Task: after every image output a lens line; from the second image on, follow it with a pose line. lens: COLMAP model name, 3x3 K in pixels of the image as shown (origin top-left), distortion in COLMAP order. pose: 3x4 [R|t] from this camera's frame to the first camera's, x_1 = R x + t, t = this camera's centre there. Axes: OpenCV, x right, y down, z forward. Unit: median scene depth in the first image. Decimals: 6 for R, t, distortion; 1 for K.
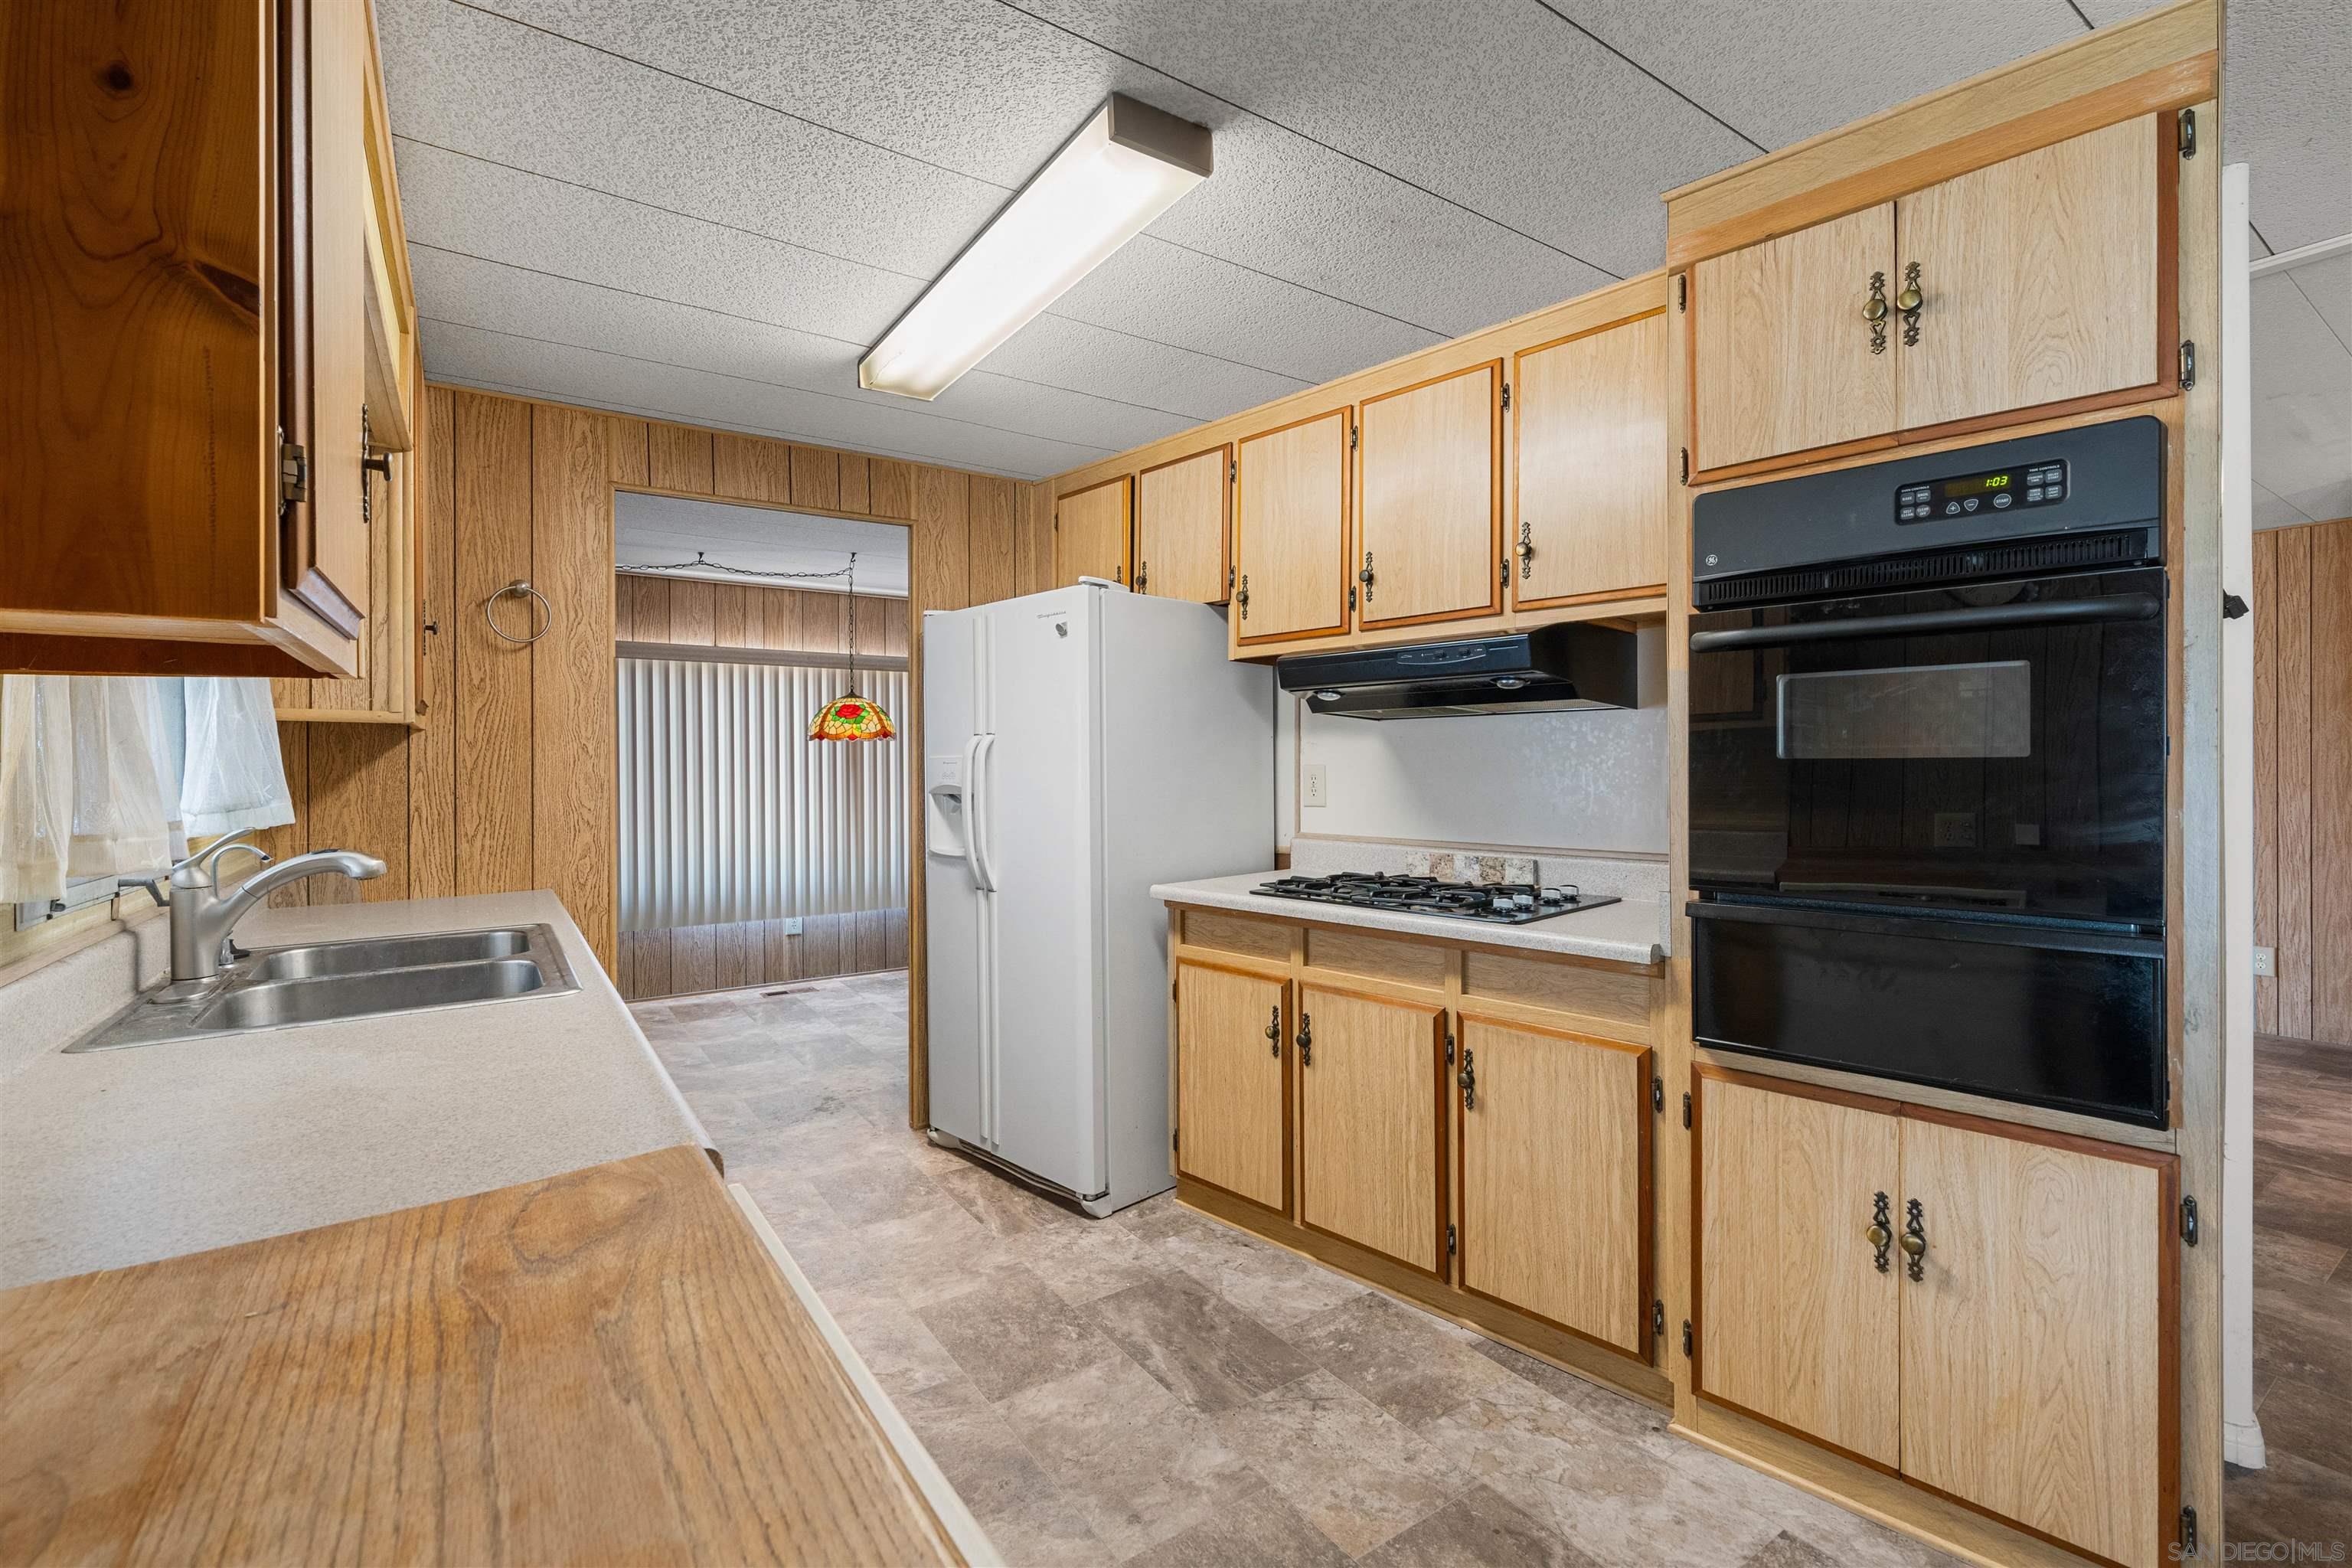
lens RADIAL K [[1026.7, 0, 1170.7], [0, 1026.7, 768.6], [0, 0, 1]] dist [-0.000681, 0.001277]
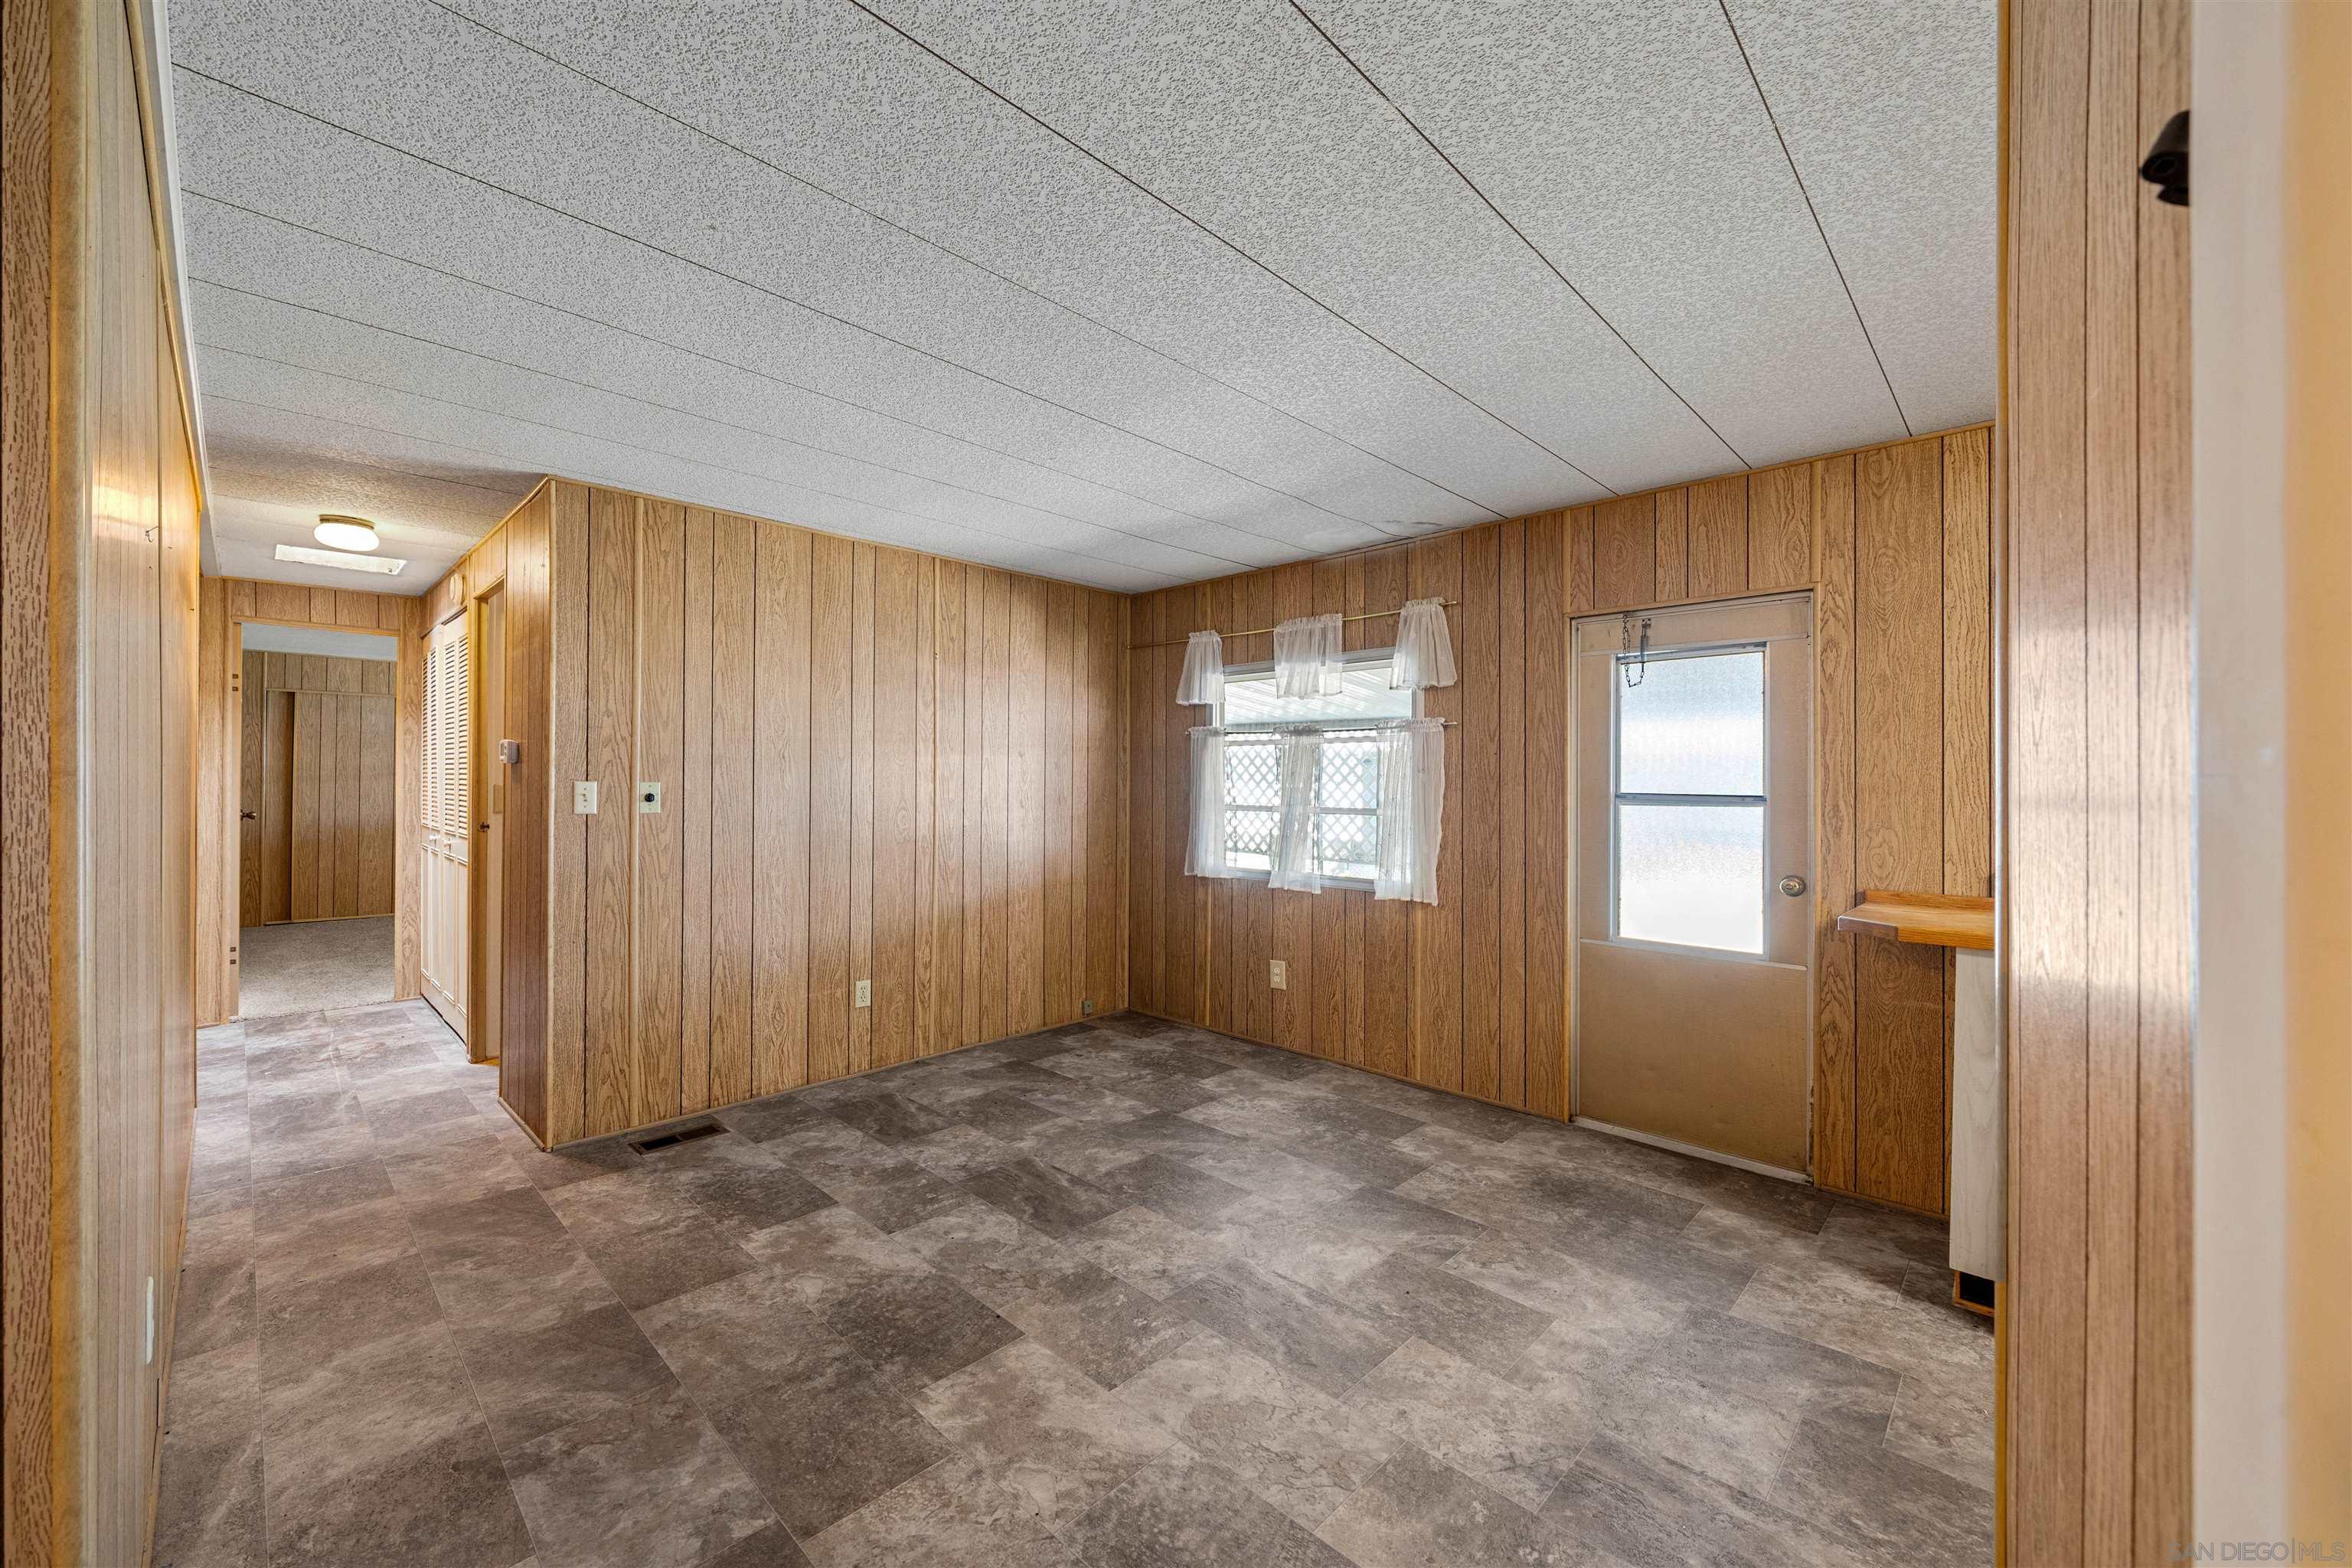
lens RADIAL K [[908.8, 0, 1168.1], [0, 908.8, 785.2], [0, 0, 1]] dist [-0.006767, -0.000265]
pose [[-0.980413, 0.003168, -0.196929, 0.424497], [0.001486, 0.999961, 0.008688, -0.019070], [0.196949, 0.008225, -0.980379, 2.502724]]
